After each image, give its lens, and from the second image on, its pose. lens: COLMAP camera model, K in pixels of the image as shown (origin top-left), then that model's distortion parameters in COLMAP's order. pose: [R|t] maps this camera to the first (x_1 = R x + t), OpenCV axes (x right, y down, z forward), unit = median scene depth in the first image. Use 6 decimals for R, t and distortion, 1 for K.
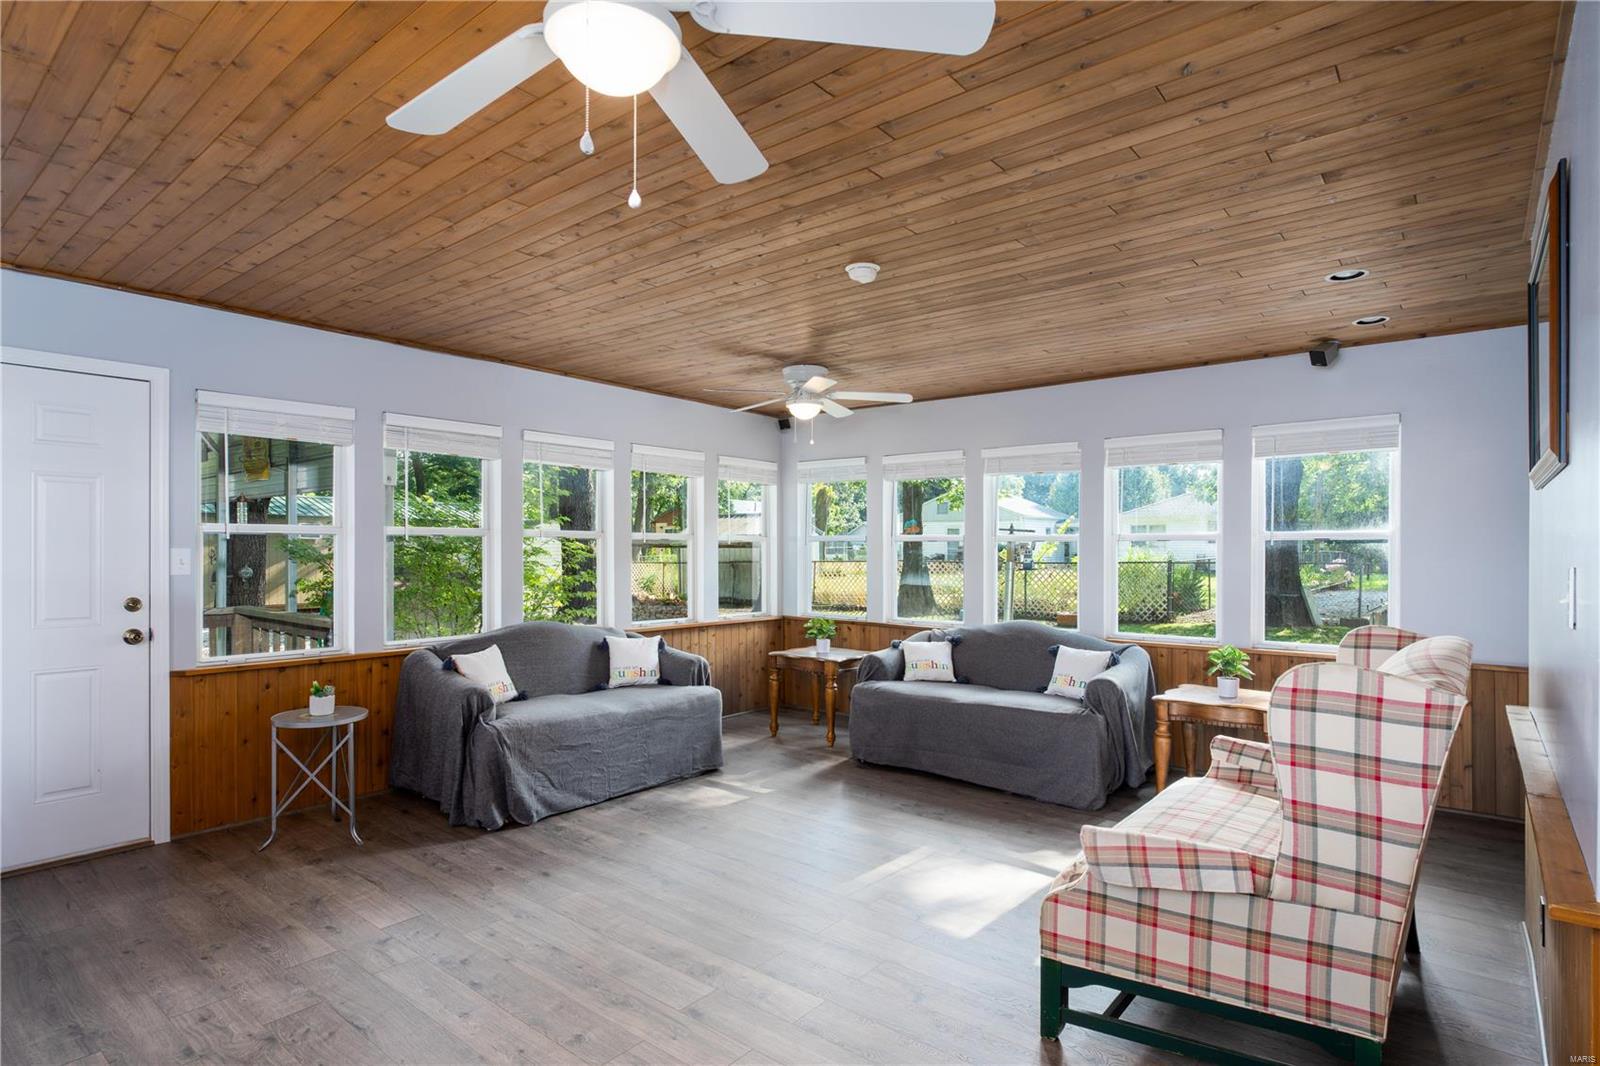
lens RADIAL K [[830.9, 0, 793.6], [0, 830.9, 553.8], [0, 0, 1]] dist [-0.006573, 0.001665]
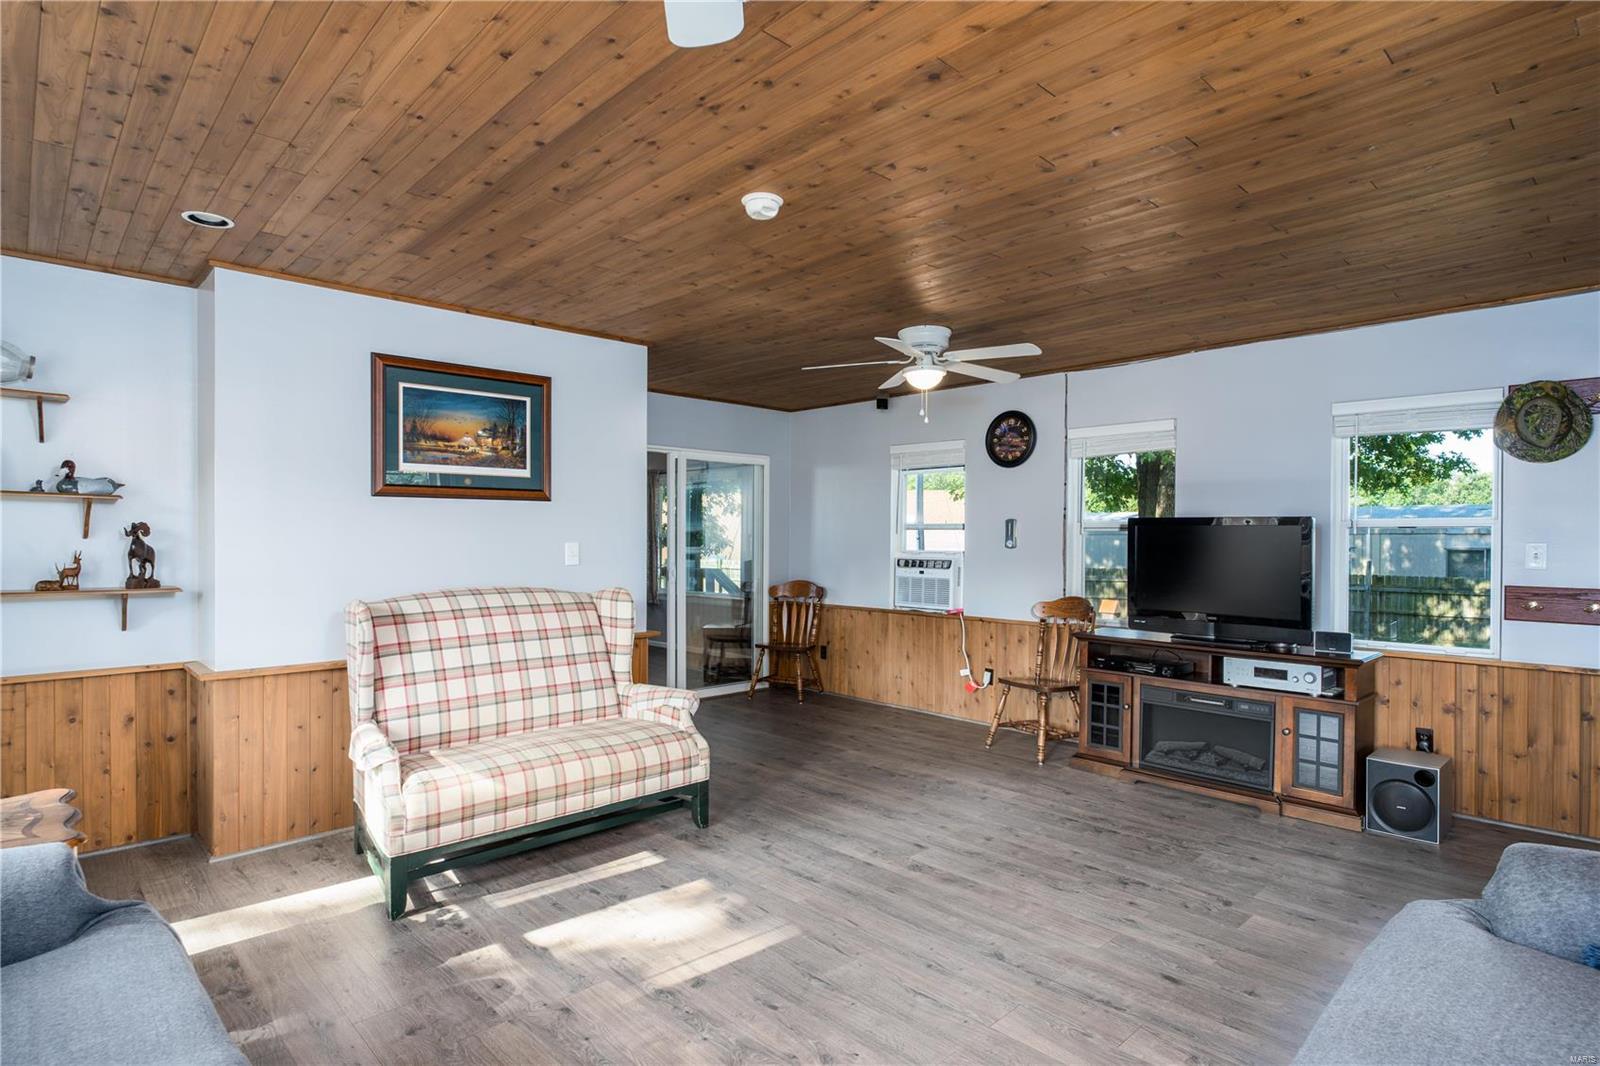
lens RADIAL K [[830.9, 0, 801.1], [0, 830.9, 542.2], [0, 0, 1]] dist [-0.006573, 0.001665]
pose [[-0.993430, -0.007246, 0.114210, -0.046855], [-0.005810, 0.999900, 0.012903, -0.010228], [-0.114292, 0.012155, -0.993373, 1.601453]]
